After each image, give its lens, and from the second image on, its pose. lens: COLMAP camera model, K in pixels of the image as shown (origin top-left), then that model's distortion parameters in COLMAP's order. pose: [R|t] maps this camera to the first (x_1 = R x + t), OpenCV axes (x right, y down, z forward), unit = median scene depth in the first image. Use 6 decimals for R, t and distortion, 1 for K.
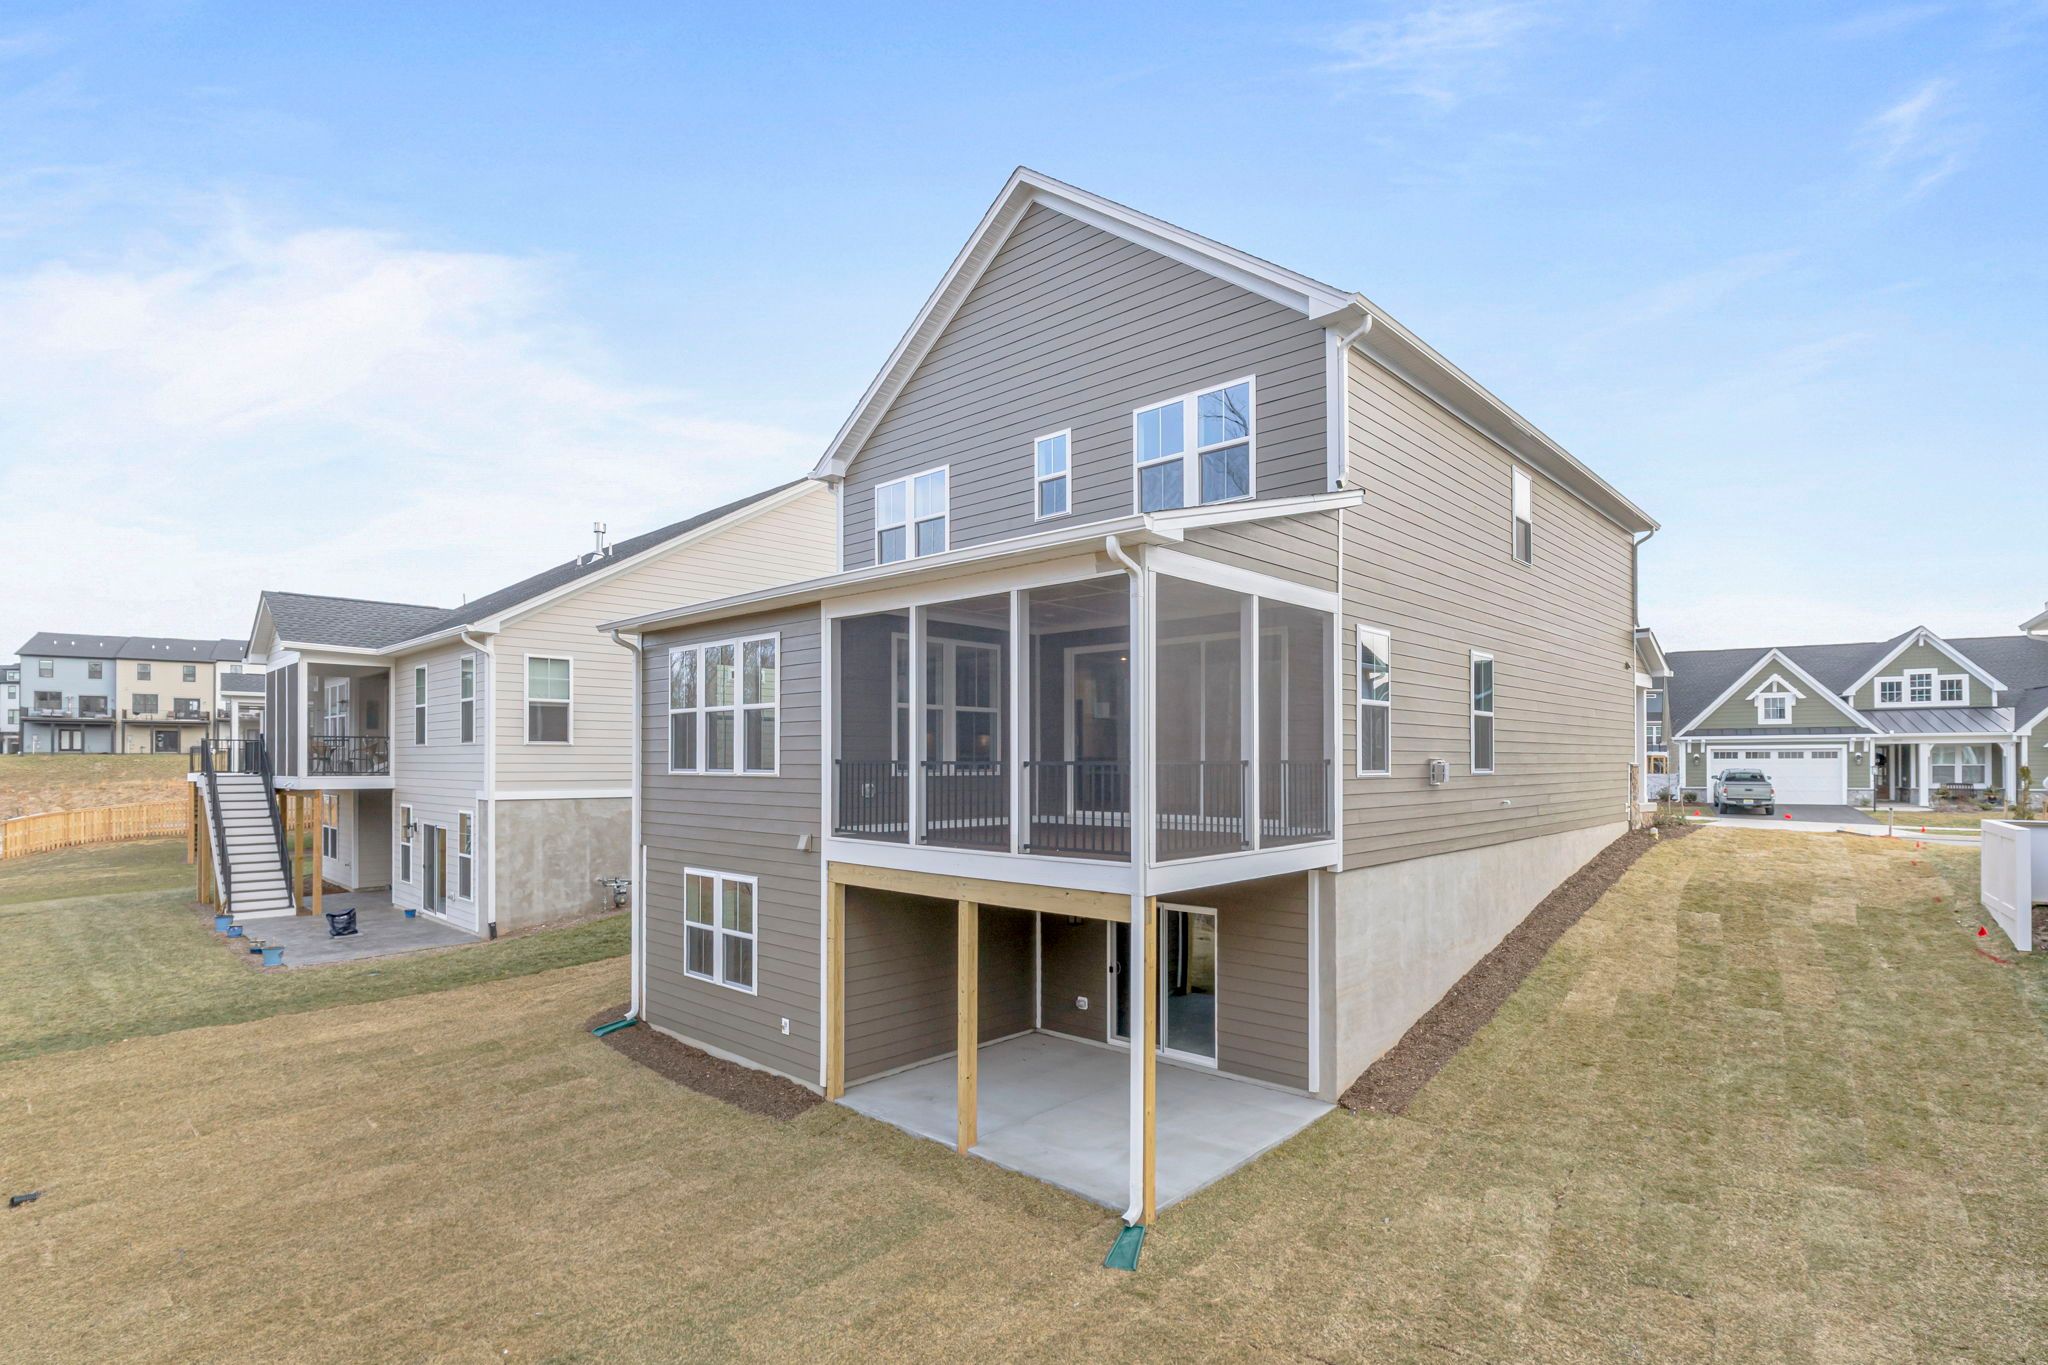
lens RADIAL K [[1001.7, 0, 1078.0], [0, 1001.7, 743.6], [0, 0, 1]] dist [-0.001442, -0.000087]
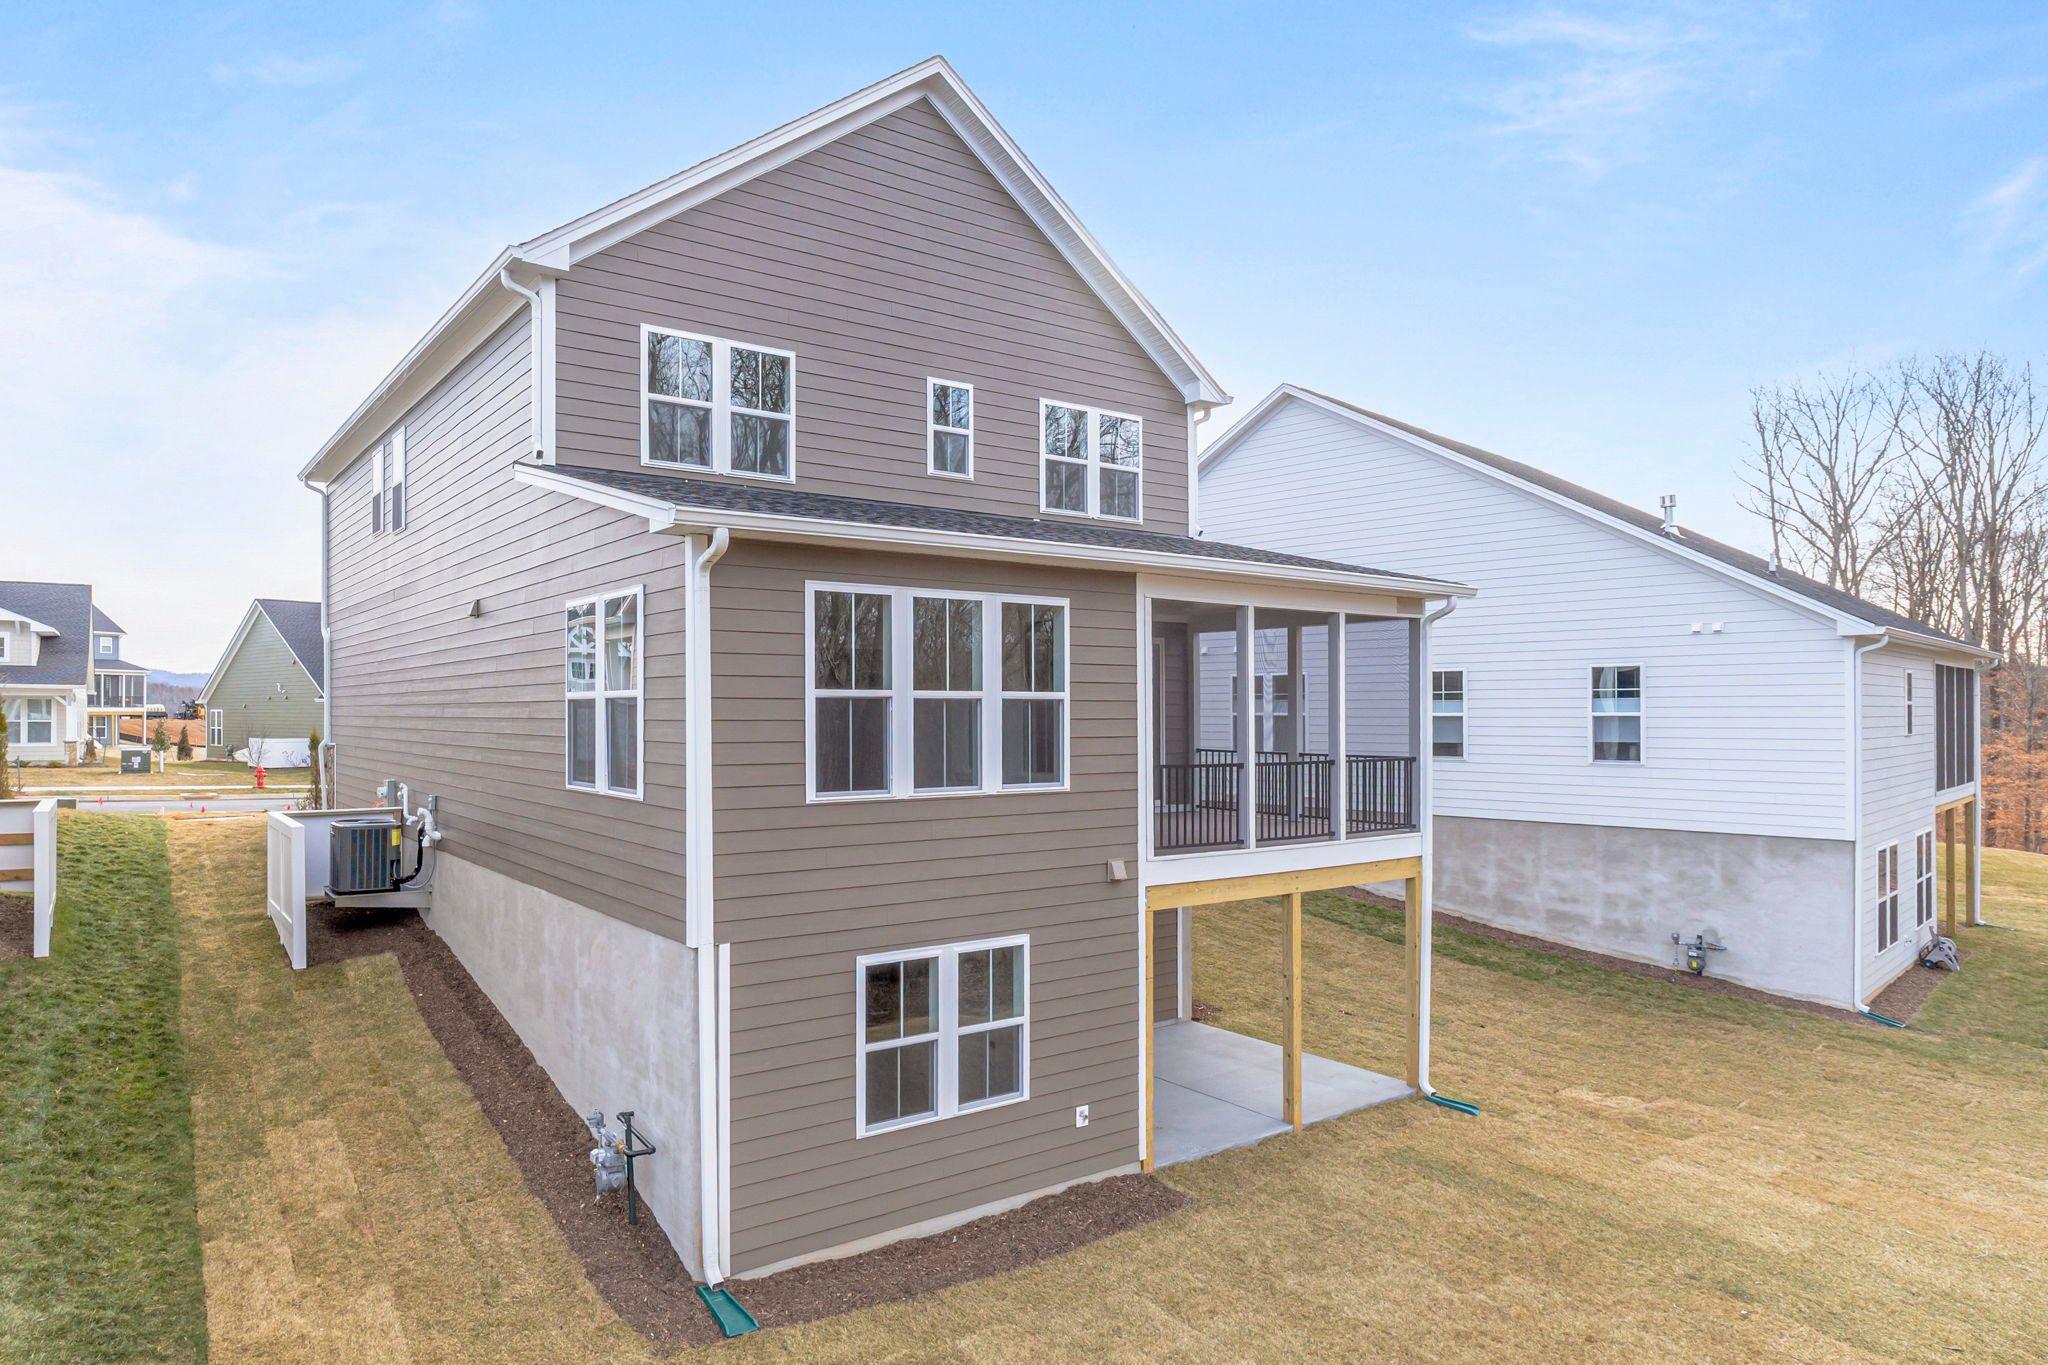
lens RADIAL K [[1203.0, 0, 844.9], [0, 1203.0, 690.9], [0, 0, 1]] dist [-0.005783, -0.002058]
pose [[0.279152, 0.017424, 0.960089, -1.081899], [-0.016870, 0.999770, -0.013239, -0.024144], [-0.960099, -0.012500, 0.279382, 0.810761]]
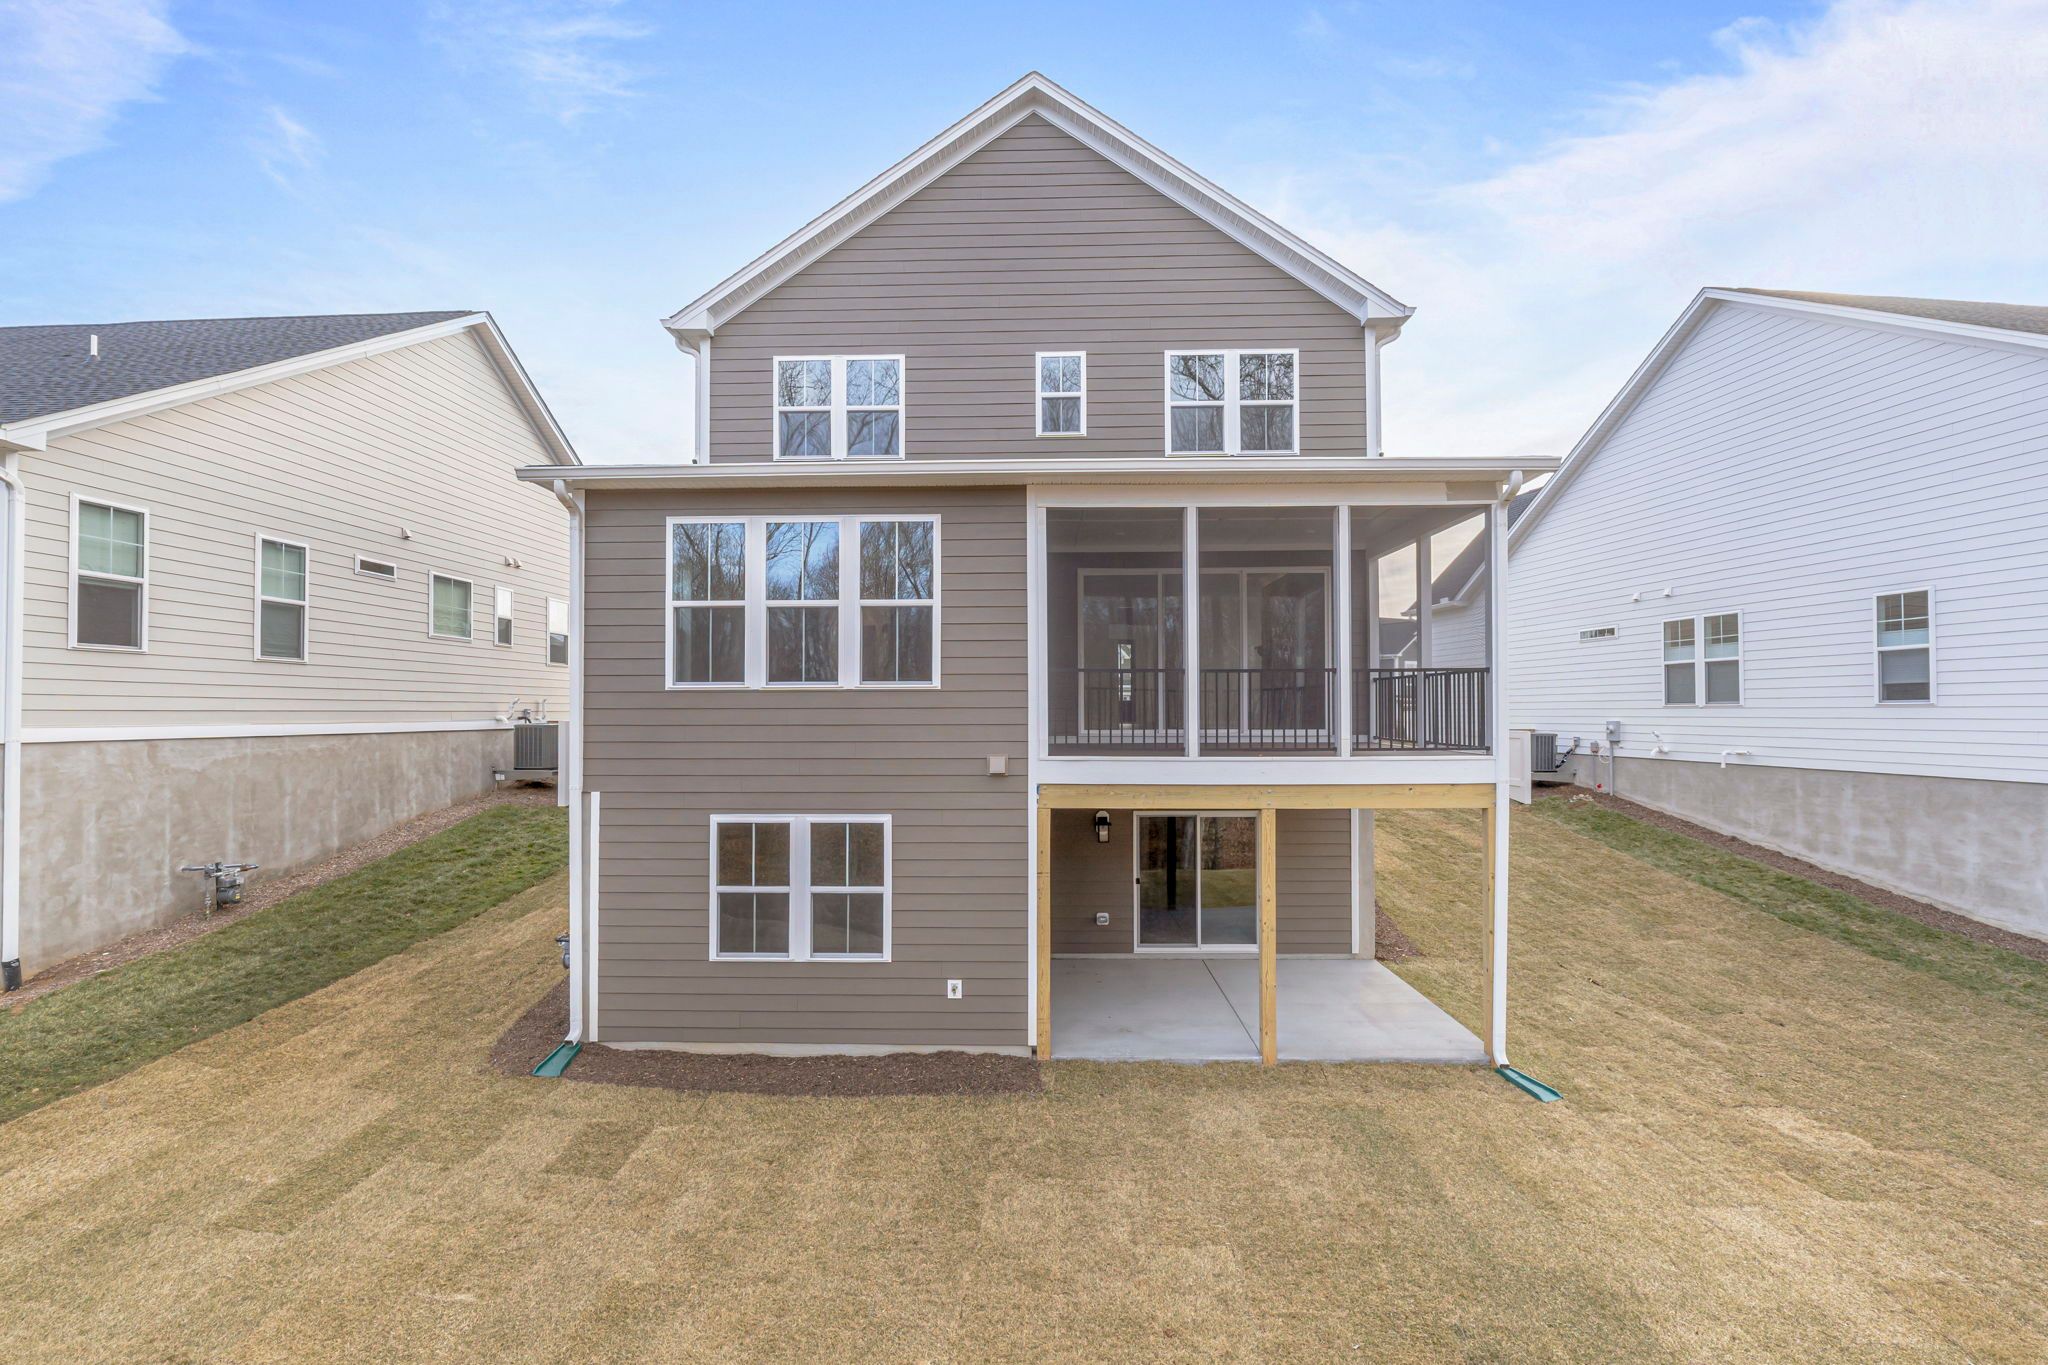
lens RADIAL K [[915.1, 0, 1016.7], [0, 915.1, 688.5], [0, 0, 1]] dist [-0.008790, -0.000093]
pose [[0.771685, 0.013351, 0.635865, -0.648840], [-0.008634, 0.999907, -0.010516, 0.035586], [-0.635946, 0.002625, 0.771729, 0.336024]]
